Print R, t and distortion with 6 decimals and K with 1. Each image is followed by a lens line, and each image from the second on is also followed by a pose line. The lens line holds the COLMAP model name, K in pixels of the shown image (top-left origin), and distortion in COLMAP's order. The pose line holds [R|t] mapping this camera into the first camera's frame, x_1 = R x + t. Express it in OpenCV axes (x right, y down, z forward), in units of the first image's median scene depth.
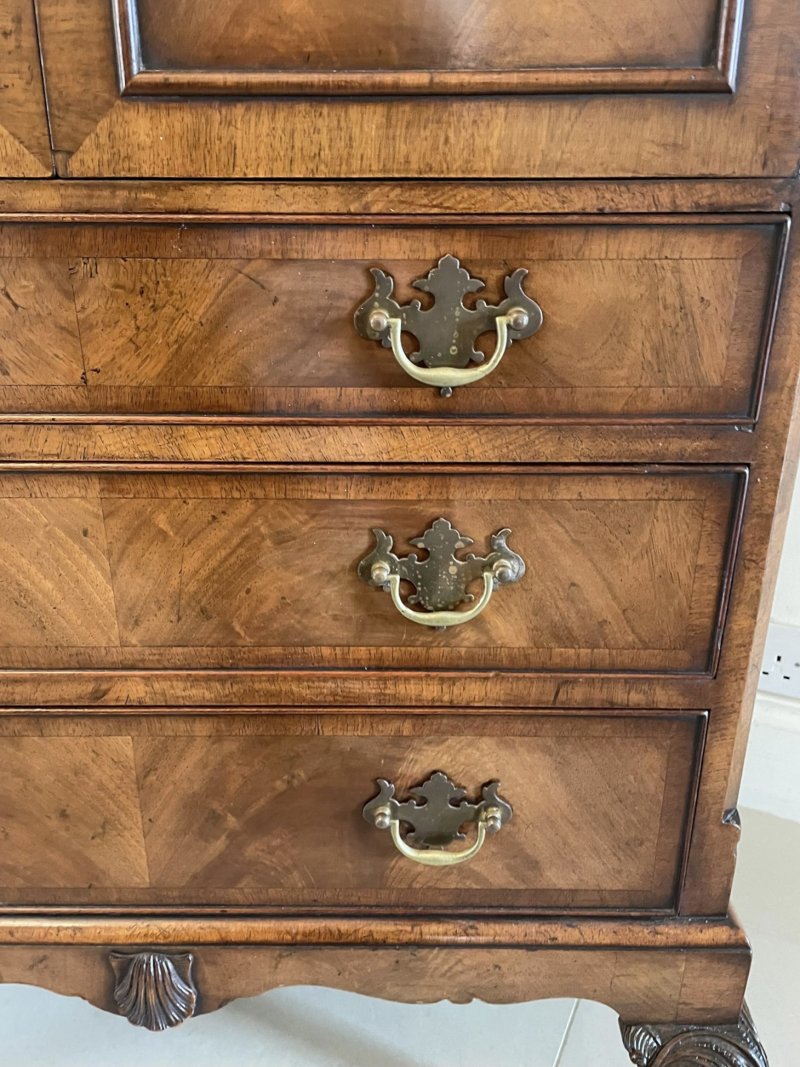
lens RADIAL K [[819.3, 0, 397.3], [0, 819.3, 507.6], [0, 0, 1]] dist [0.083580, -0.121323]
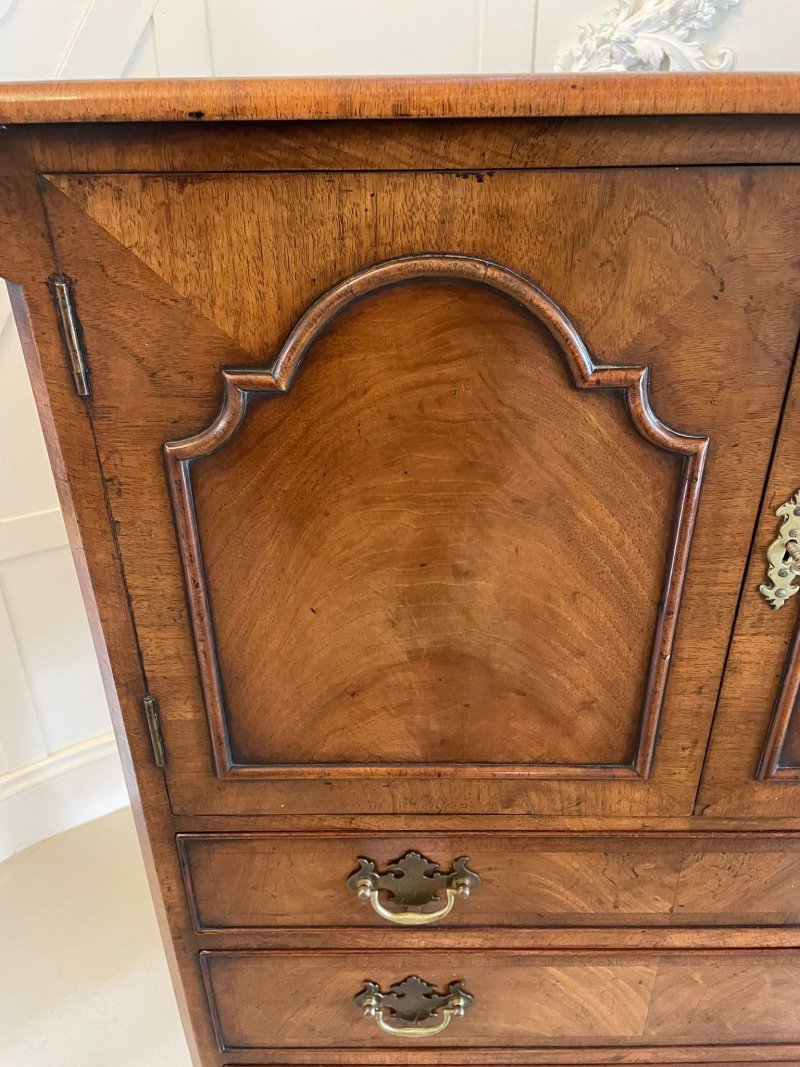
lens RADIAL K [[819.3, 0, 396.7], [0, 819.3, 525.8], [0, 0, 1]] dist [0.083580, -0.121323]
pose [[0.999874, -0.010548, -0.011850, -0.766217], [0.012089, 0.990280, 0.138562, -0.935352], [0.010274, -0.138688, 0.990283, -0.287474]]
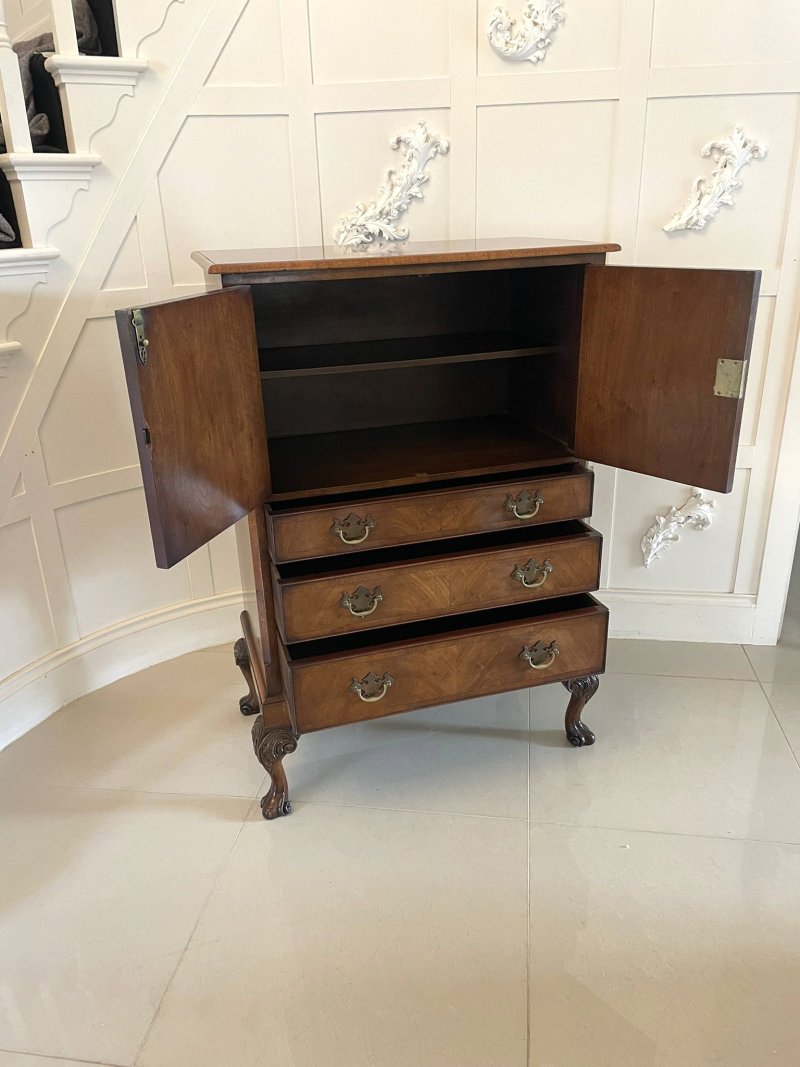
lens RADIAL K [[819.3, 0, 404.2], [0, 819.3, 528.6], [0, 0, 1]] dist [0.083580, -0.121323]
pose [[0.953074, -0.140668, 0.268073, -1.507261], [0.134681, 0.990053, 0.040689, -0.265154], [-0.271130, -0.002675, 0.962539, -2.733033]]
